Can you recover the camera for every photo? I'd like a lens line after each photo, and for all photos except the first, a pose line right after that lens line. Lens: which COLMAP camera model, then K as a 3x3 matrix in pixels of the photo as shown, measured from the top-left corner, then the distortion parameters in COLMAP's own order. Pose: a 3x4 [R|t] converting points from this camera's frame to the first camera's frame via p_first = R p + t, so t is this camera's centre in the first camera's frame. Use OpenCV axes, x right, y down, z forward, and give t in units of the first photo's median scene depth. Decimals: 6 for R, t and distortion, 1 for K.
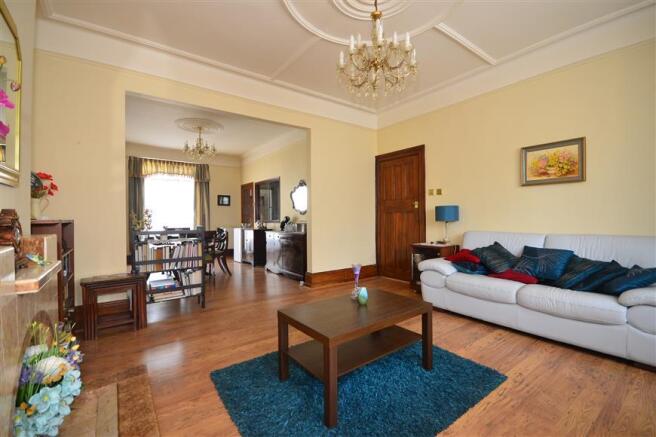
lens RADIAL K [[290.8, 0, 331.3], [0, 290.8, 217.5], [0, 0, 1]] dist [-0.001885, -0.000581]
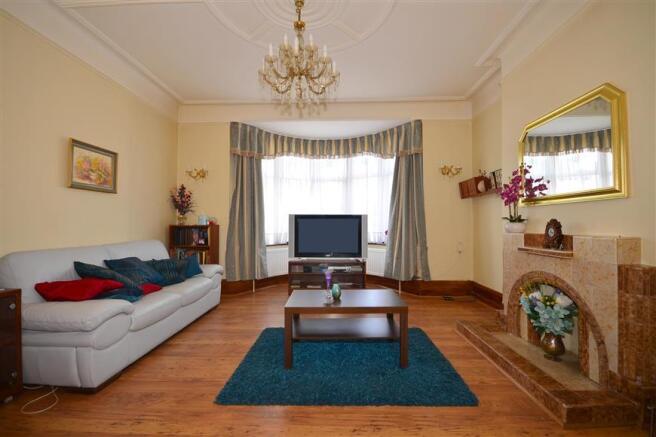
lens RADIAL K [[290.8, 0, 331.3], [0, 290.8, 217.5], [0, 0, 1]] dist [-0.001885, -0.000581]
pose [[-0.789907, 0.021517, 0.612849, -0.411926], [0.010158, 0.999706, -0.022006, -0.003510], [-0.613143, -0.011157, -0.789893, 1.324391]]
